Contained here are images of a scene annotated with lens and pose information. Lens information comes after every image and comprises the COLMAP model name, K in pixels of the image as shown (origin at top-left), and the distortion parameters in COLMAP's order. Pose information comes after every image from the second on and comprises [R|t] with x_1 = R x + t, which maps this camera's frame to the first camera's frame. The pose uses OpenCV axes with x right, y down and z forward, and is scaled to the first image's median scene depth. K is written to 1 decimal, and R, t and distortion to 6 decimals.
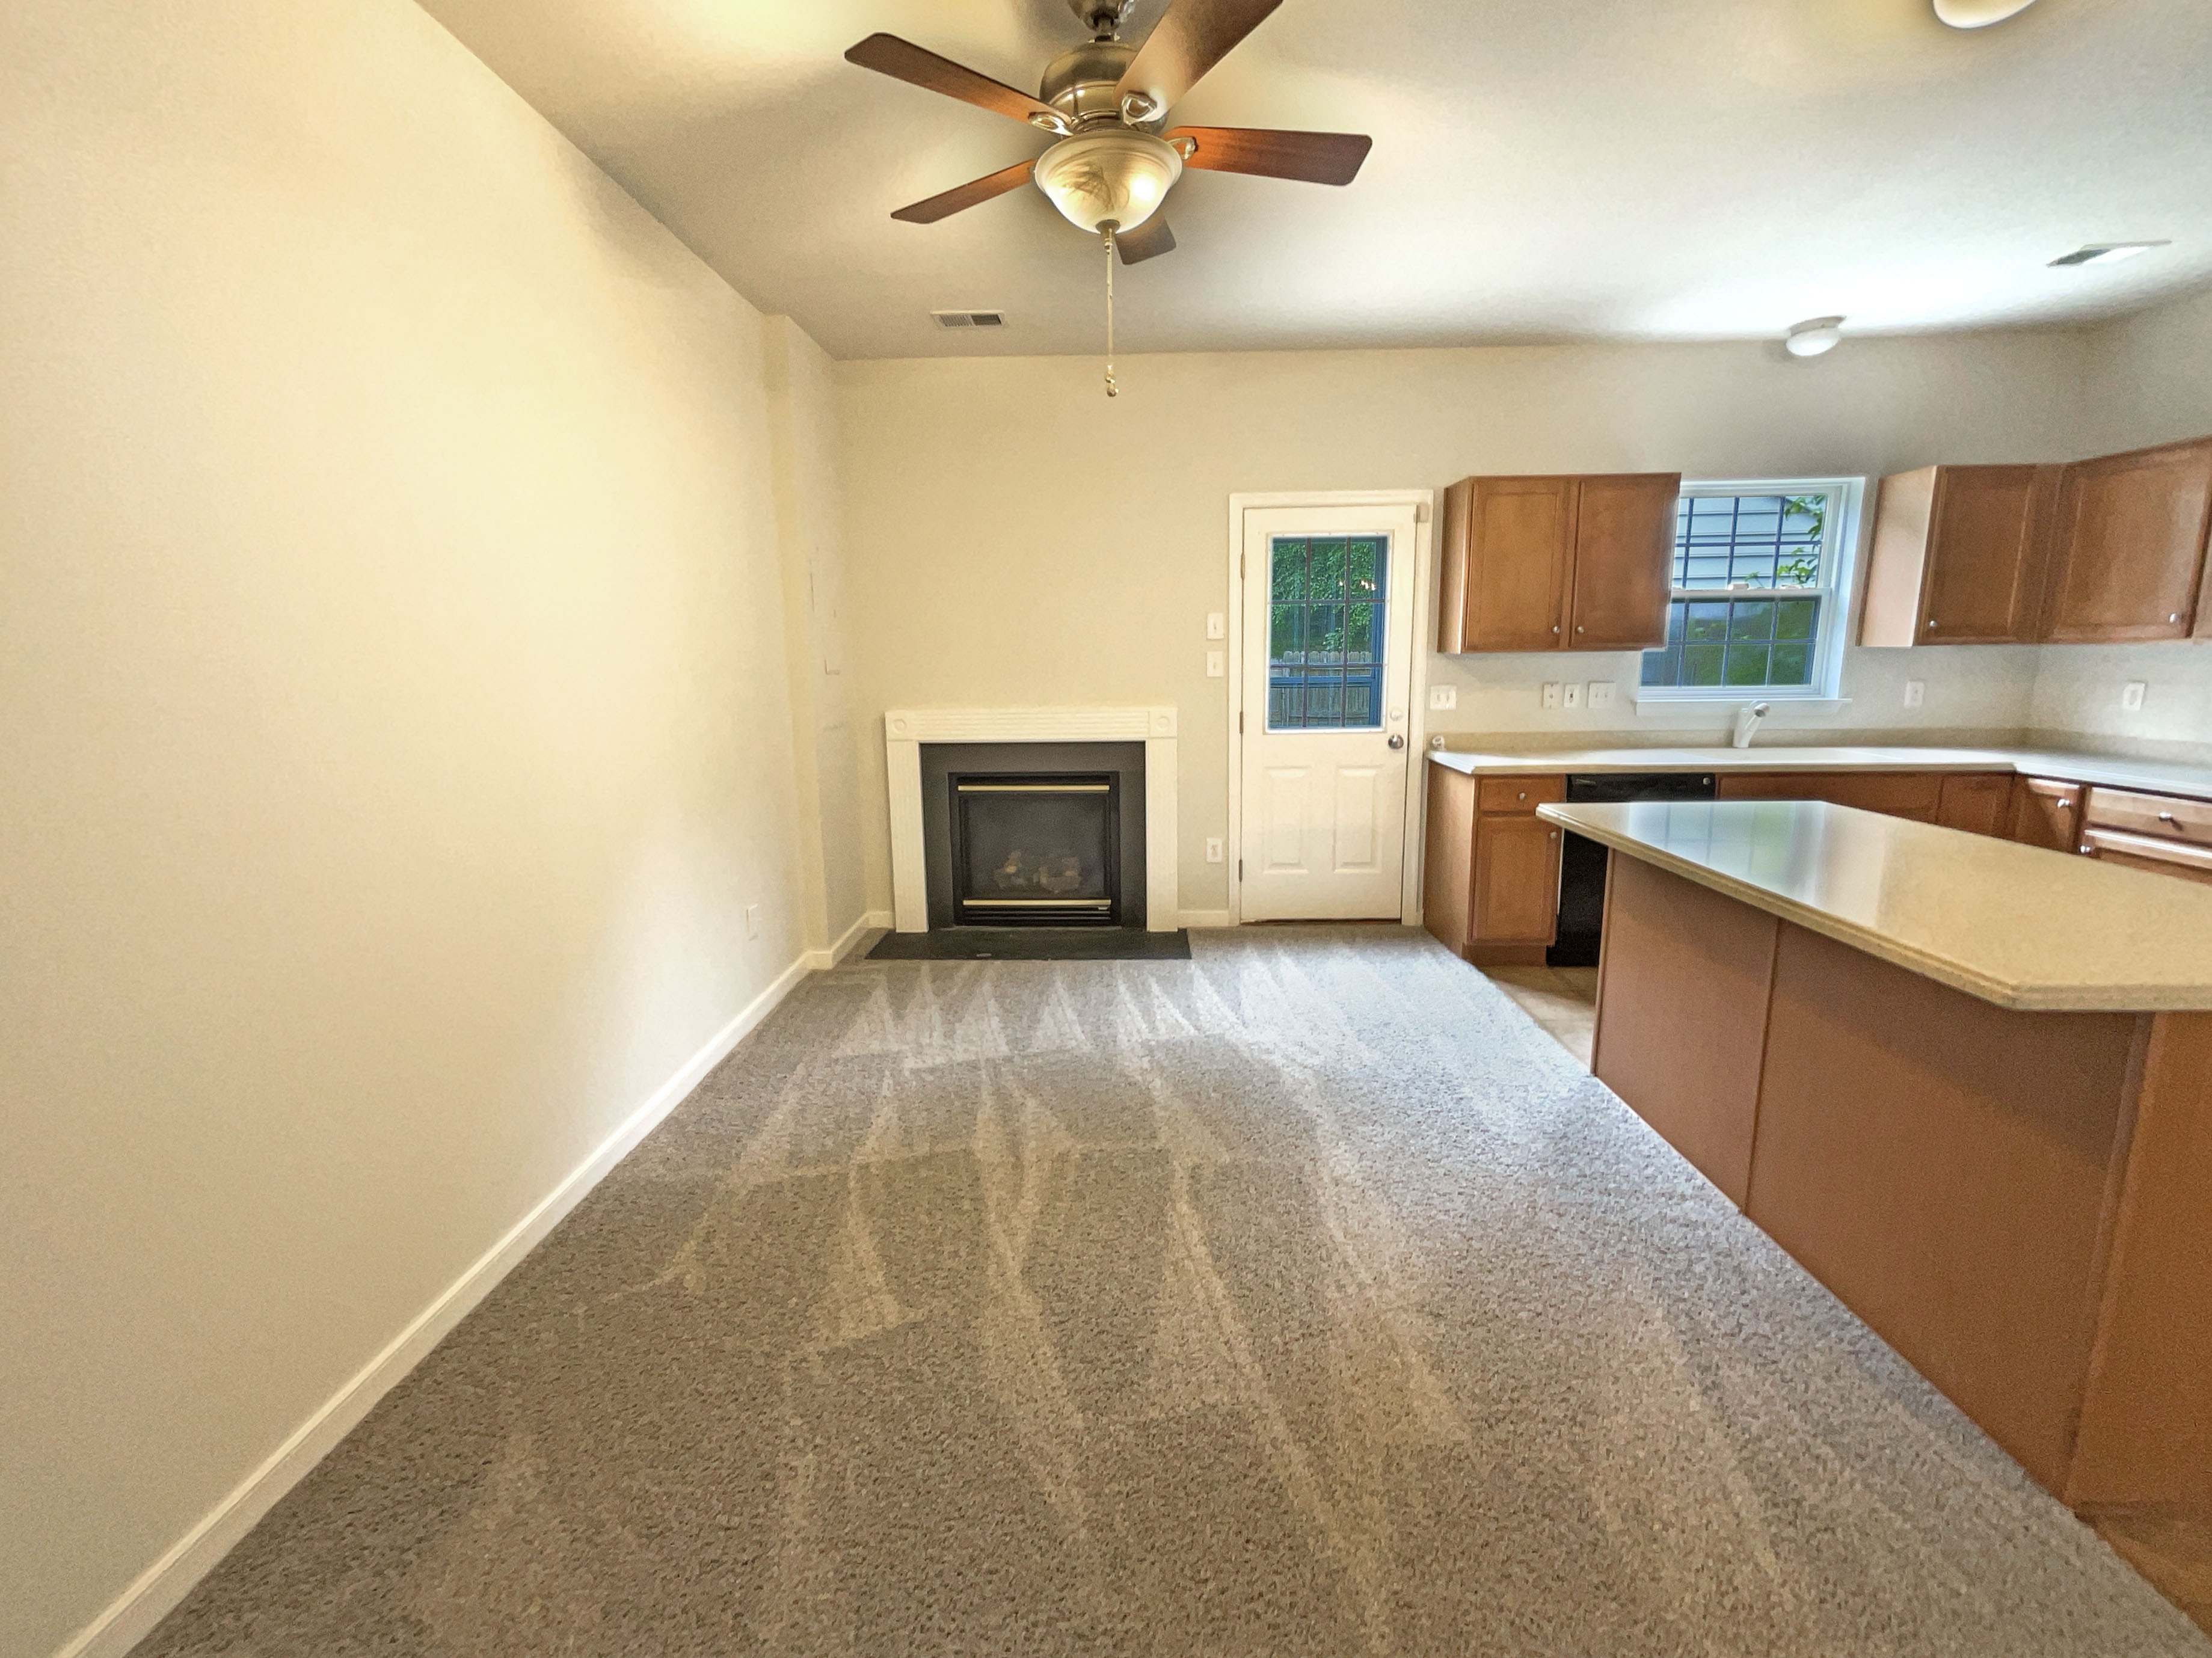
lens RADIAL K [[967.8, 0, 1055.5], [0, 967.8, 801.4], [0, 0, 1]] dist [-0.001545, 0.001339]
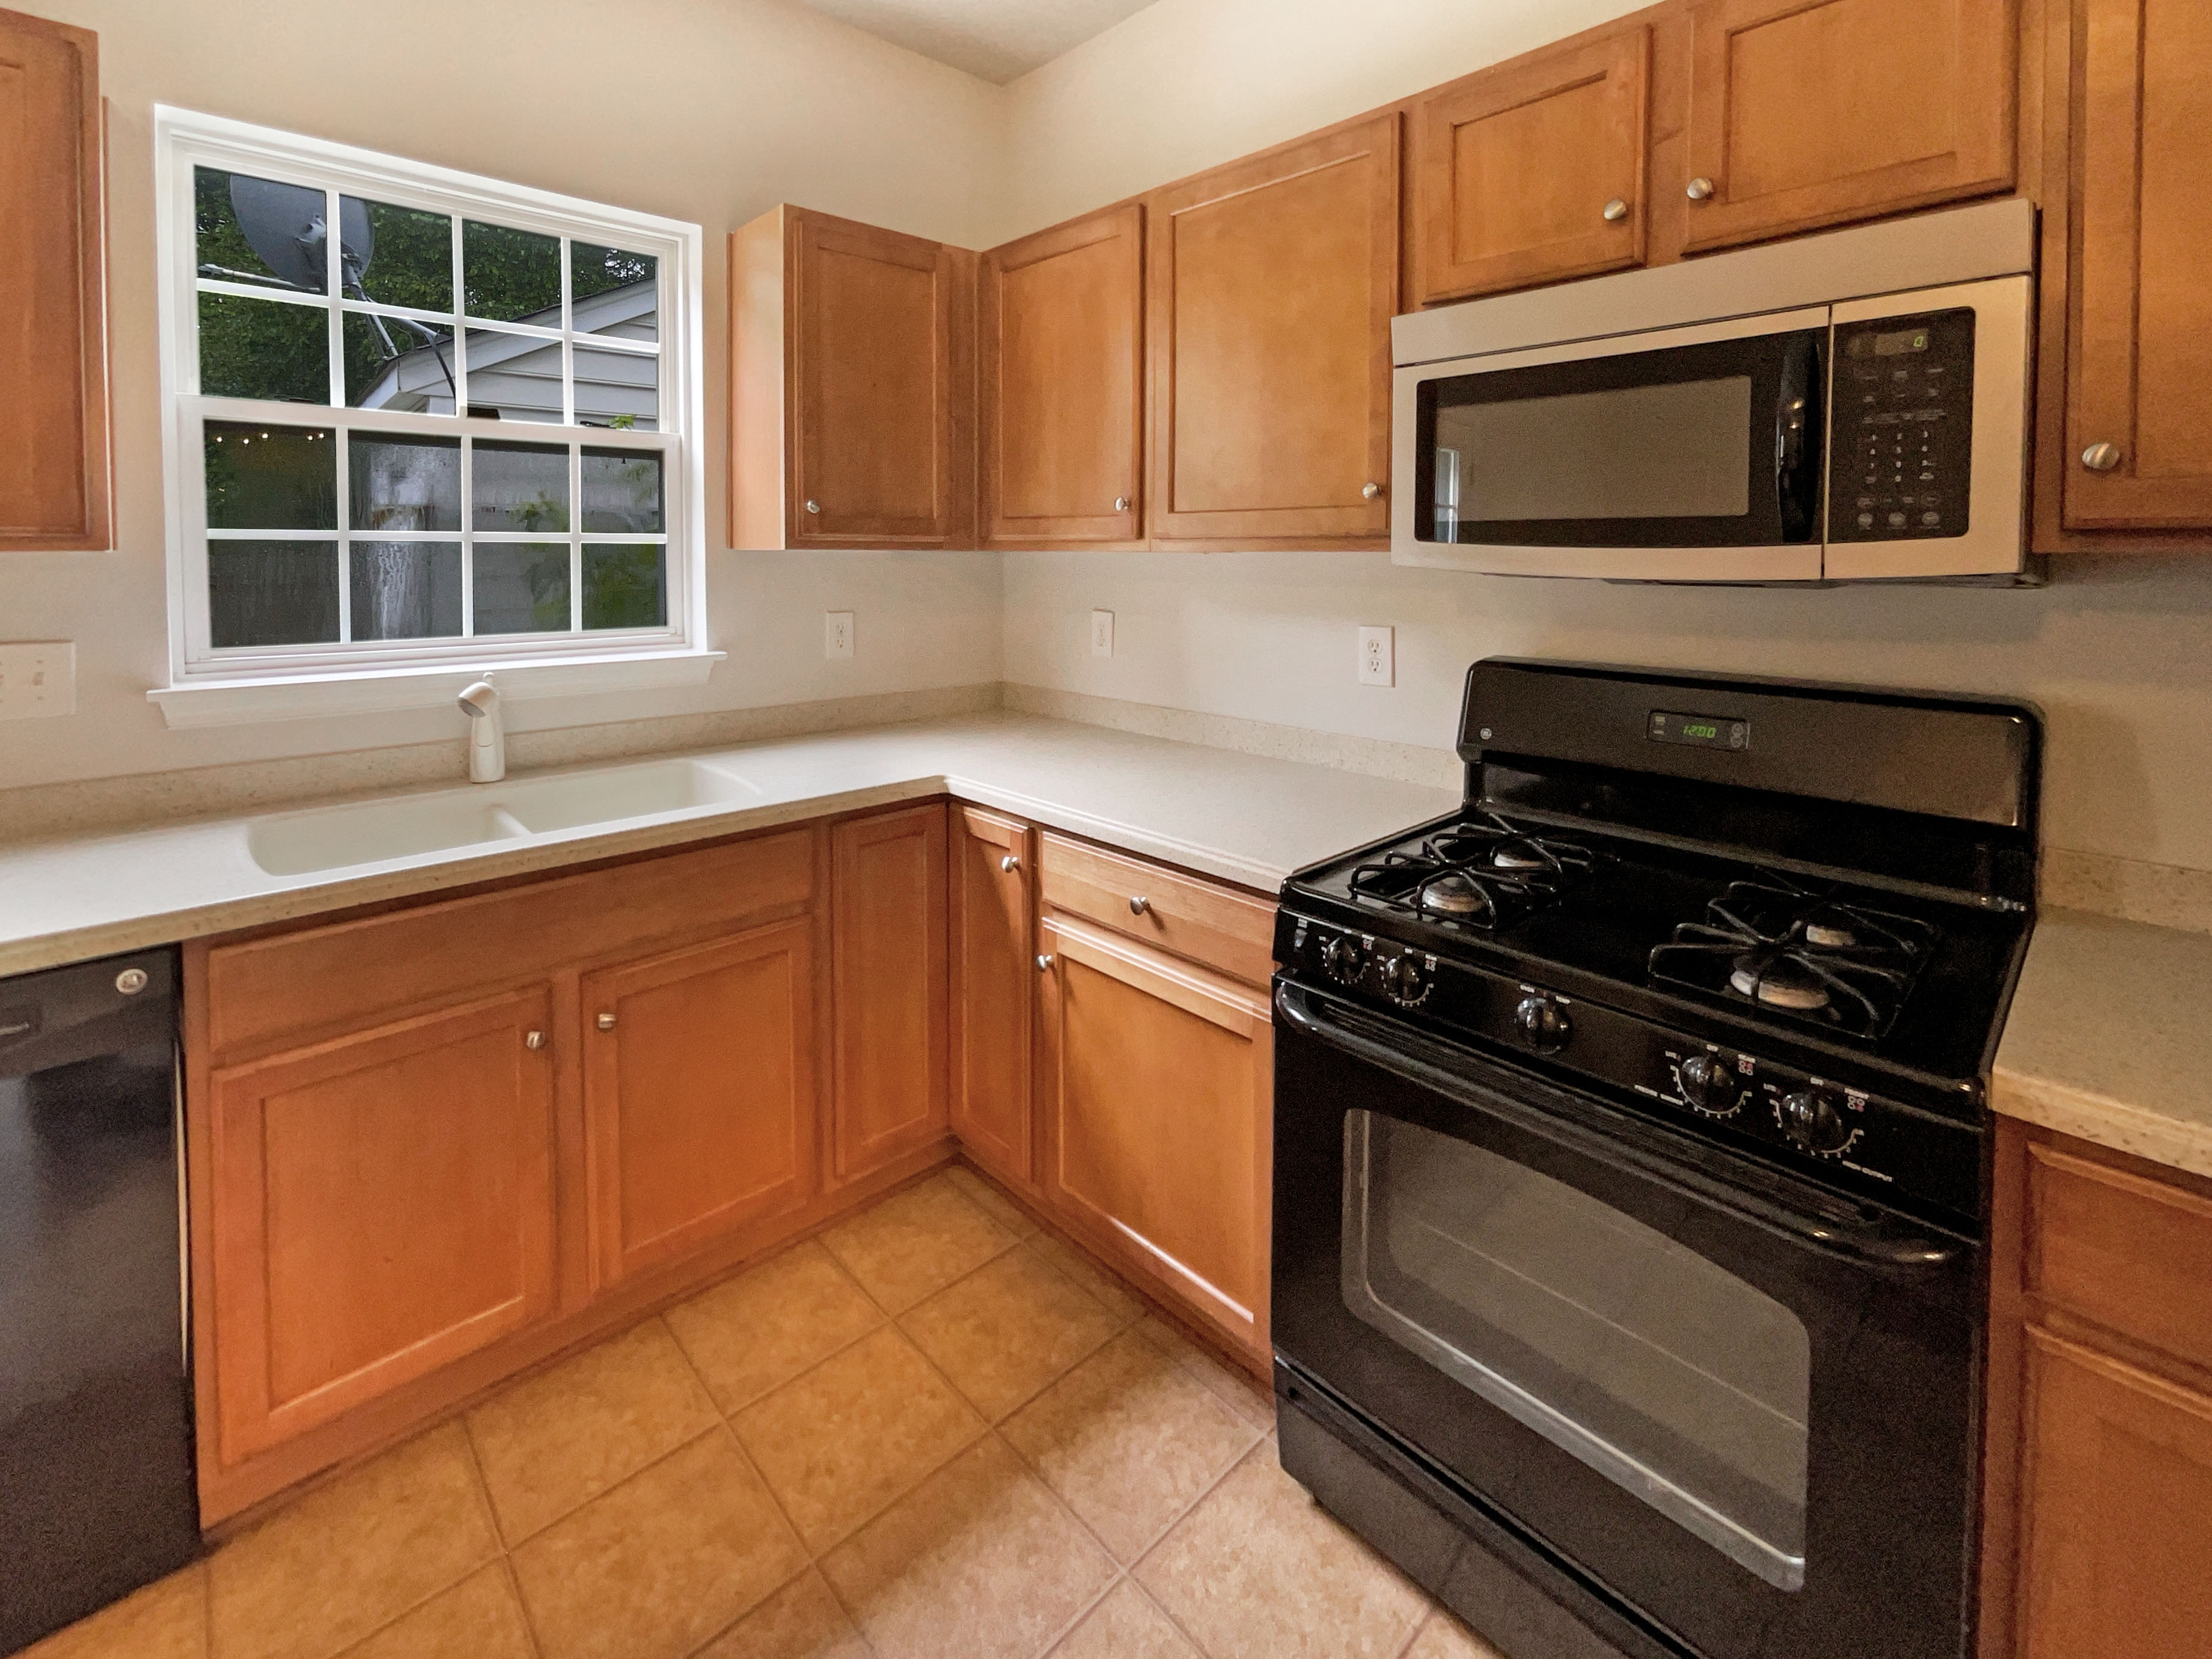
lens RADIAL K [[1033.5, 0, 1075.9], [0, 1033.5, 603.3], [0, 0, 1]] dist [0.002765, 0.000688]
pose [[0.723027, -0.021129, 0.690496, 0.643969], [0.100486, 0.992118, -0.074861, -0.080222], [-0.683472, 0.123512, 0.719452, 0.529357]]
